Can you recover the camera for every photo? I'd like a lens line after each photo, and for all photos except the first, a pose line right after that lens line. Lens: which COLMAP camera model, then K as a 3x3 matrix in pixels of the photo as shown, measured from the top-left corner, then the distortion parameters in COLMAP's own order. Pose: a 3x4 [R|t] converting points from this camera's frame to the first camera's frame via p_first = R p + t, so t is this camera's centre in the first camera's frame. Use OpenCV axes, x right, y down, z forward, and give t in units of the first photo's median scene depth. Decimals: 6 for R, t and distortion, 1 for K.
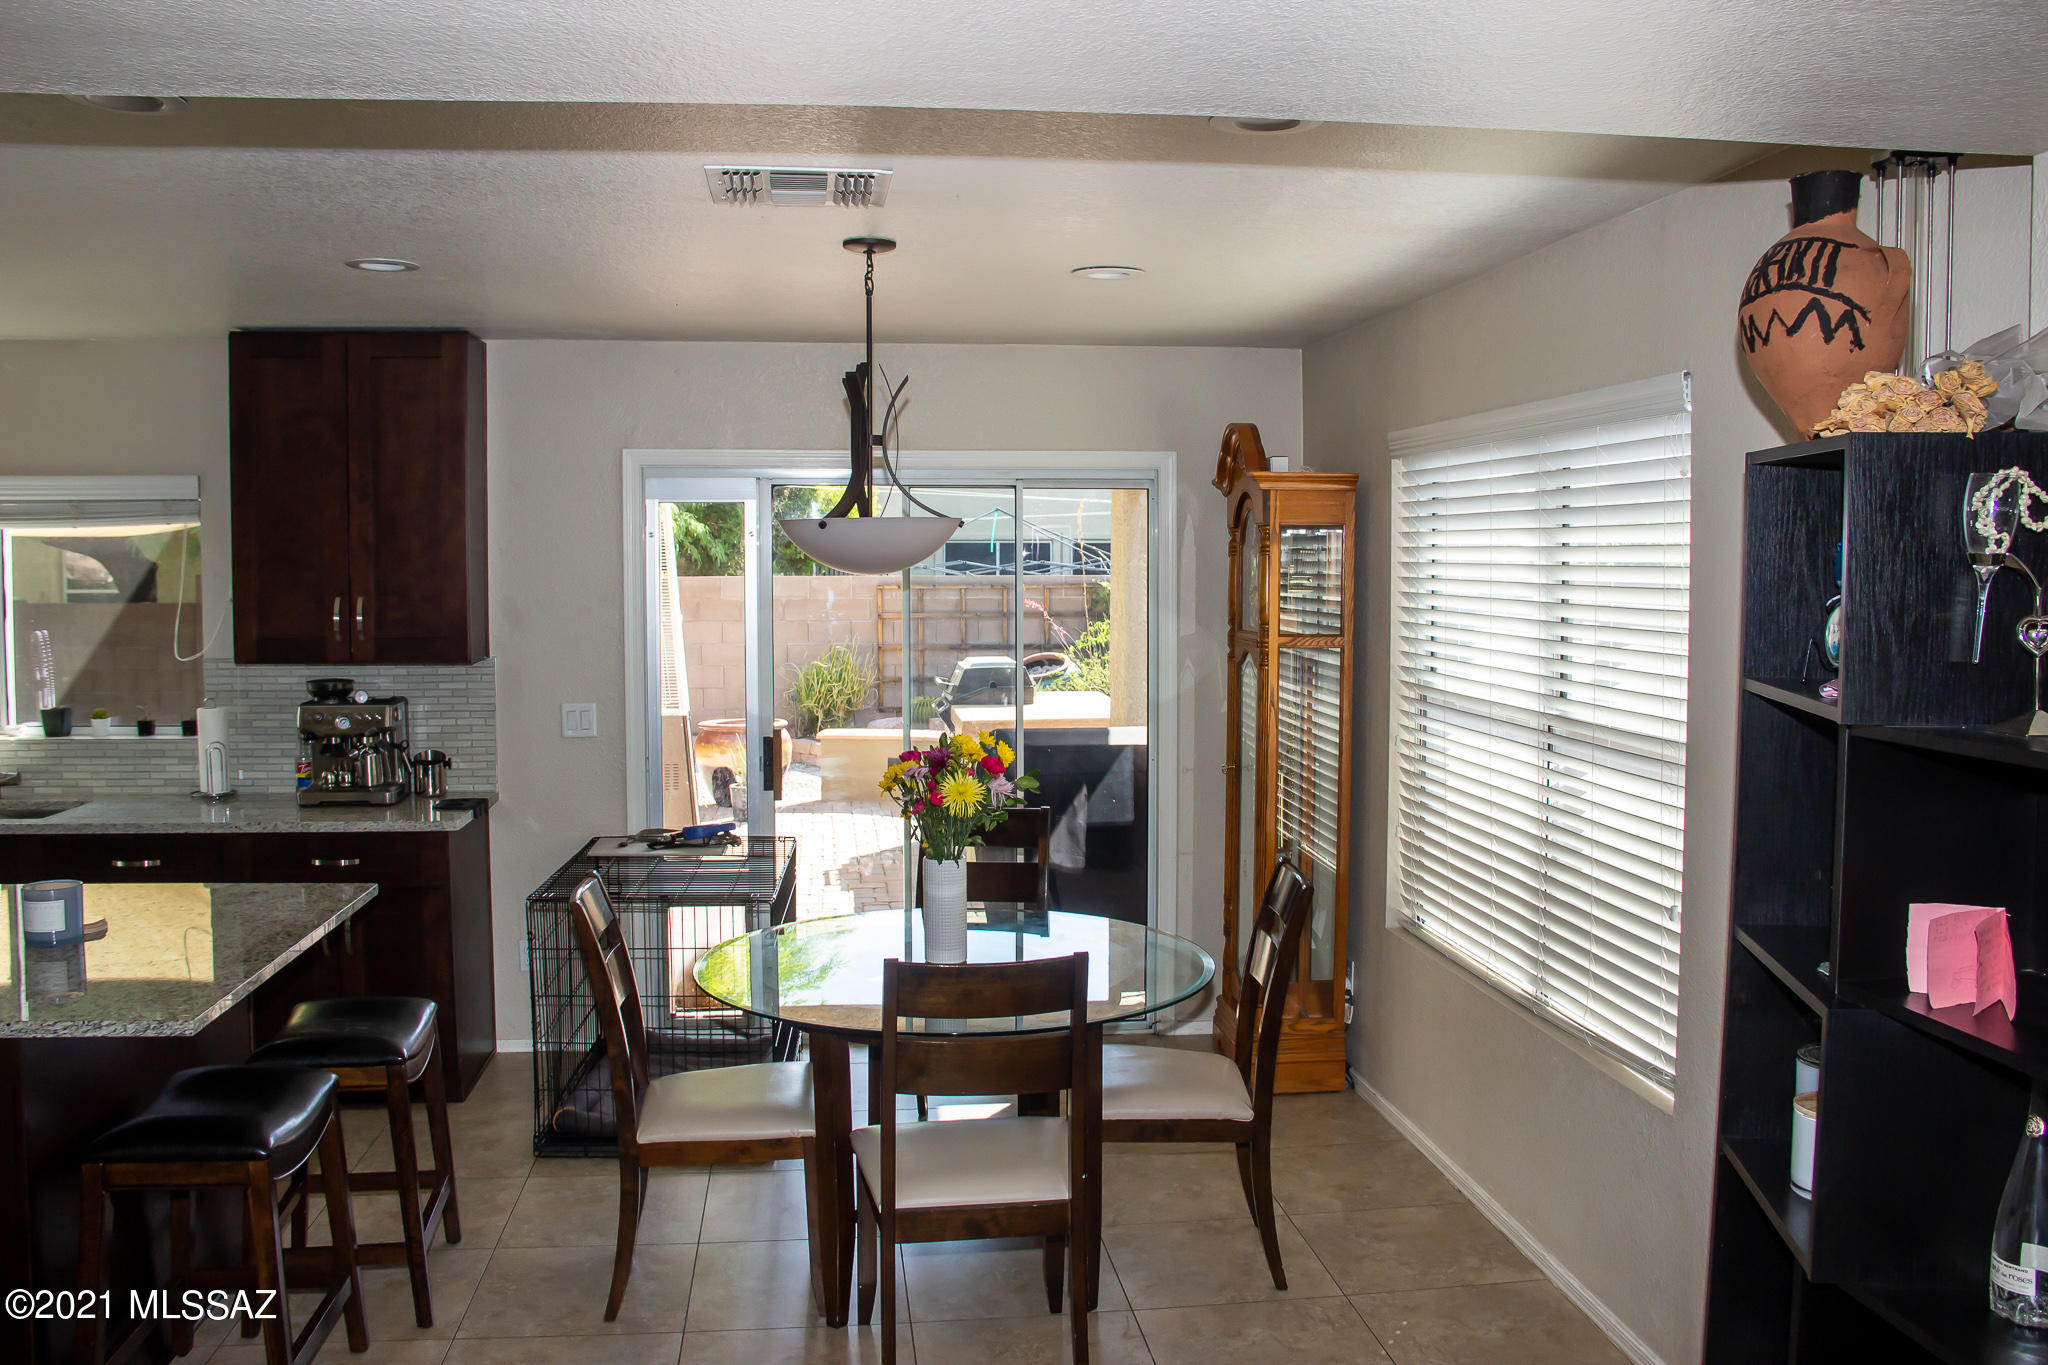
lens RADIAL K [[1697.9, 0, 1037.4], [0, 1697.9, 680.1], [0, 0, 1]] dist [-0.121714, 0.056428]
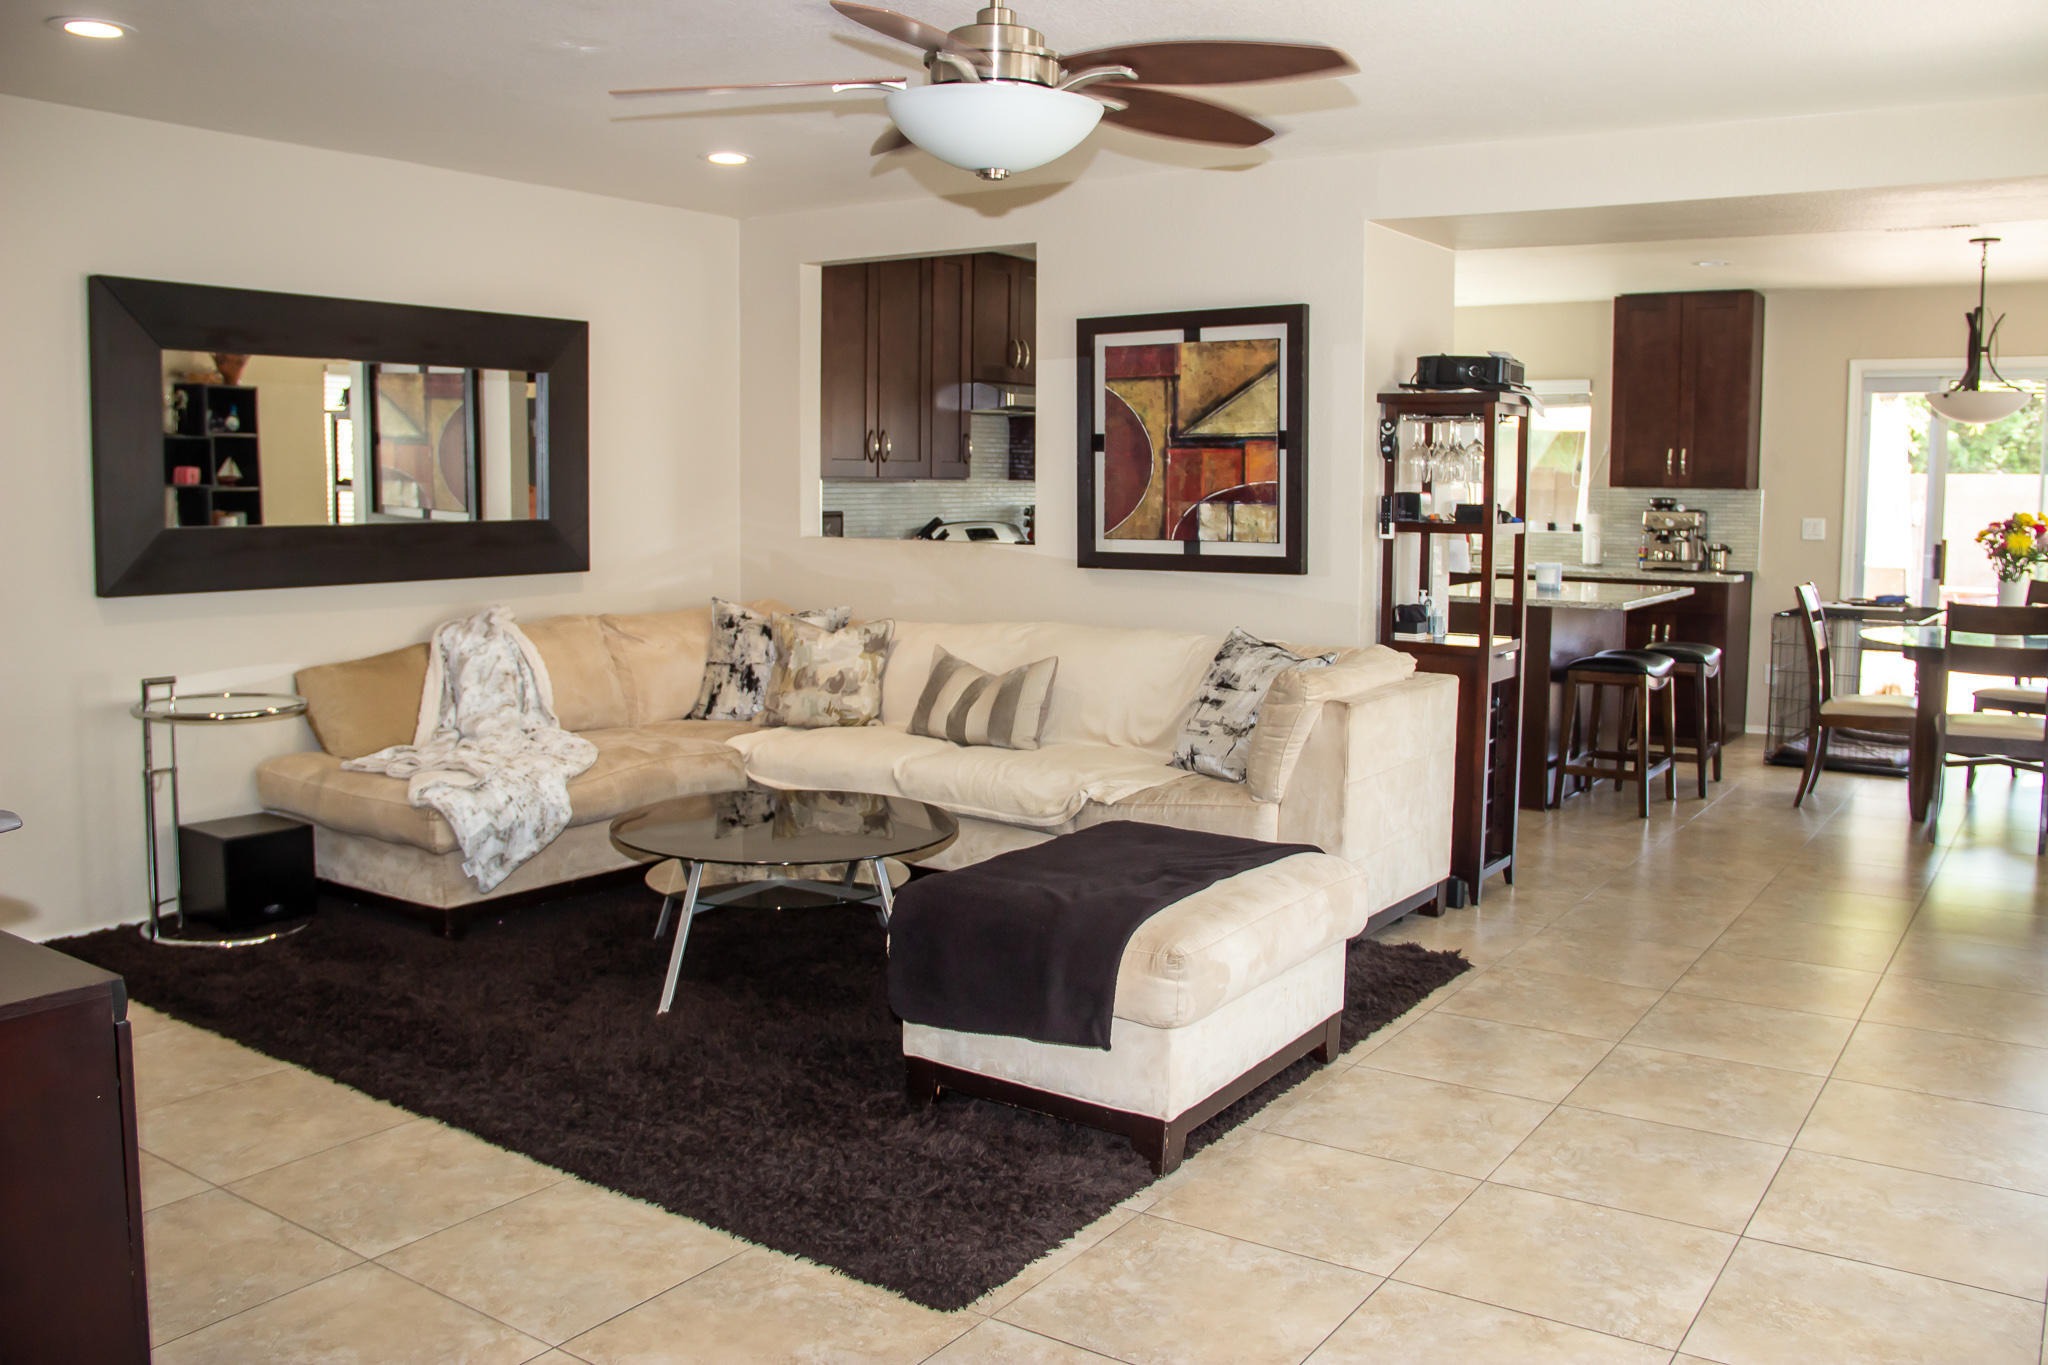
lens RADIAL K [[1697.9, 0, 1031.6], [0, 1697.9, 666.2], [0, 0, 1]] dist [-0.121714, 0.056428]
pose [[0.750249, 0.074384, -0.656957, 0.232146], [-0.050979, 0.997201, 0.054689, 0.113033], [0.659187, -0.007539, 0.751942, -0.732866]]
